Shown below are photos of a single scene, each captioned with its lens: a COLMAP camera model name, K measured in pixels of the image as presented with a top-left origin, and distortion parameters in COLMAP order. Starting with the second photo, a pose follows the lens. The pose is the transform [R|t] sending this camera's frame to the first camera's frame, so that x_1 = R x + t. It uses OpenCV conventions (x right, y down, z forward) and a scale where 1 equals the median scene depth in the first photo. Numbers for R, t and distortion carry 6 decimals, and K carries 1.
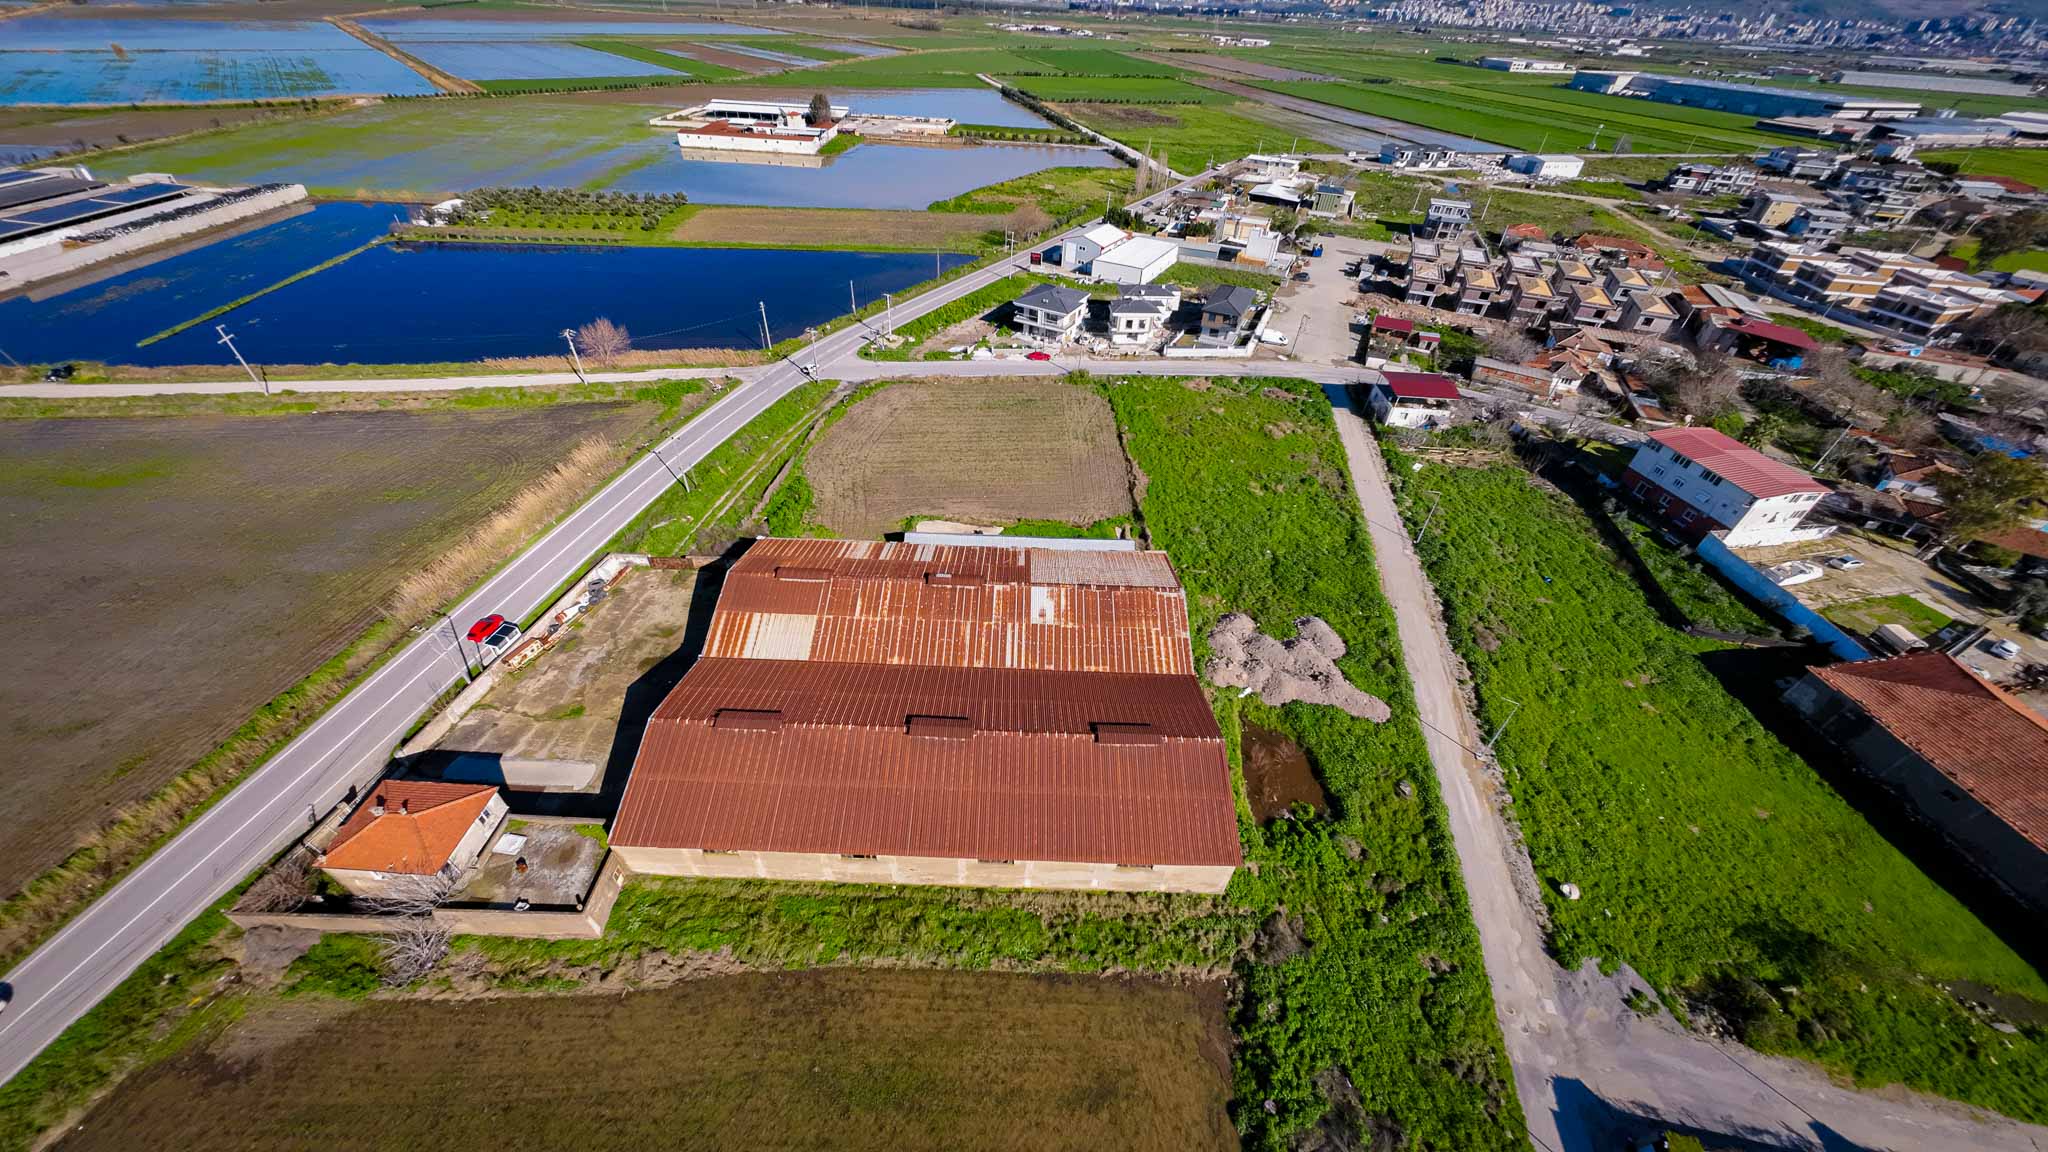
lens RADIAL K [[699.7, 0, 1026.9], [0, 699.7, 572.0], [0, 0, 1]] dist [-0.001046, -0.000254]
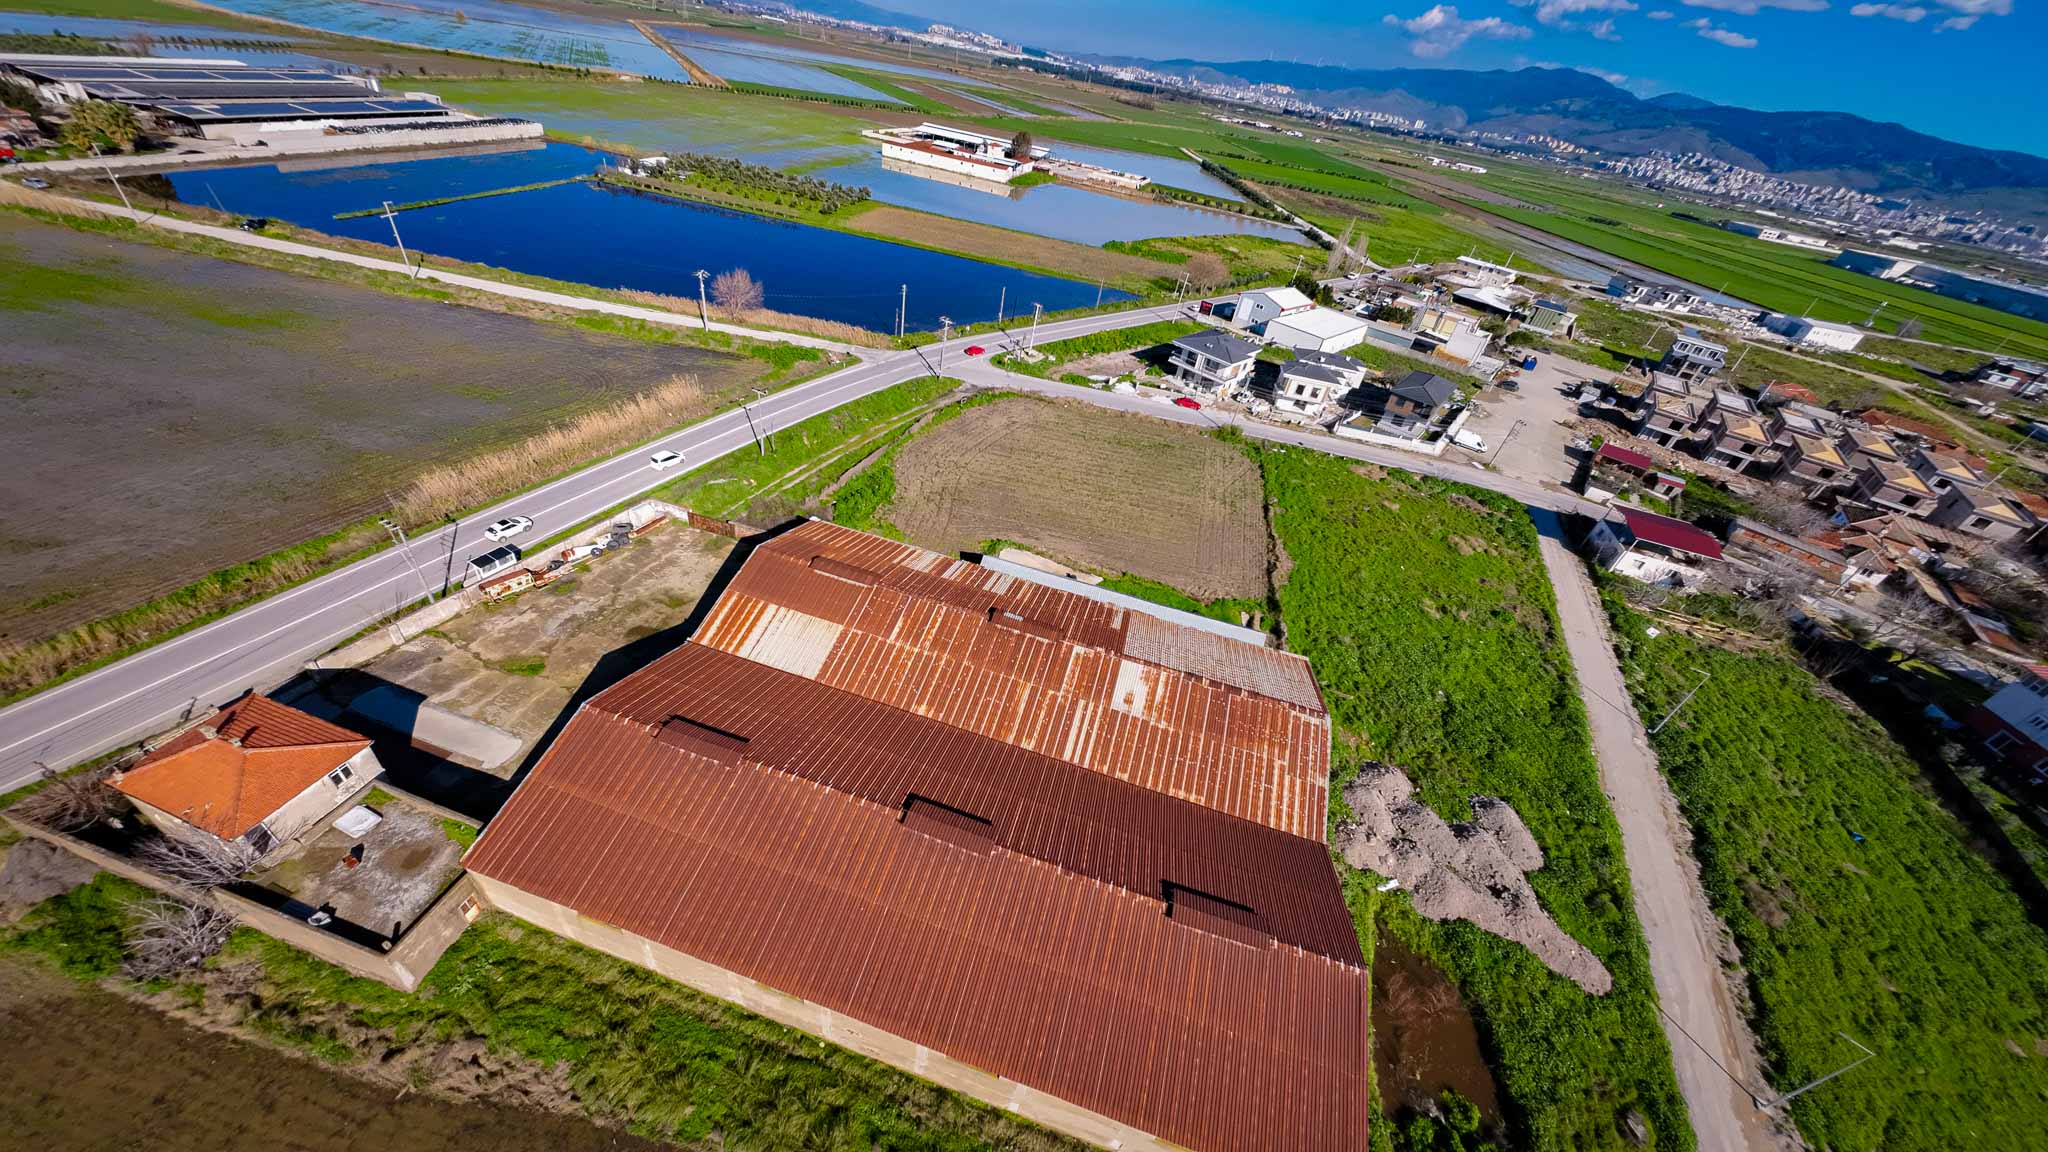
lens RADIAL K [[699.7, 0, 1026.9], [0, 699.7, 572.0], [0, 0, 1]] dist [-0.001046, -0.000254]
pose [[0.962133, 0.234669, -0.138673, -0.006160], [-0.245370, 0.967203, -0.065669, 0.002976], [0.118714, 0.097209, 0.988159, 0.146775]]
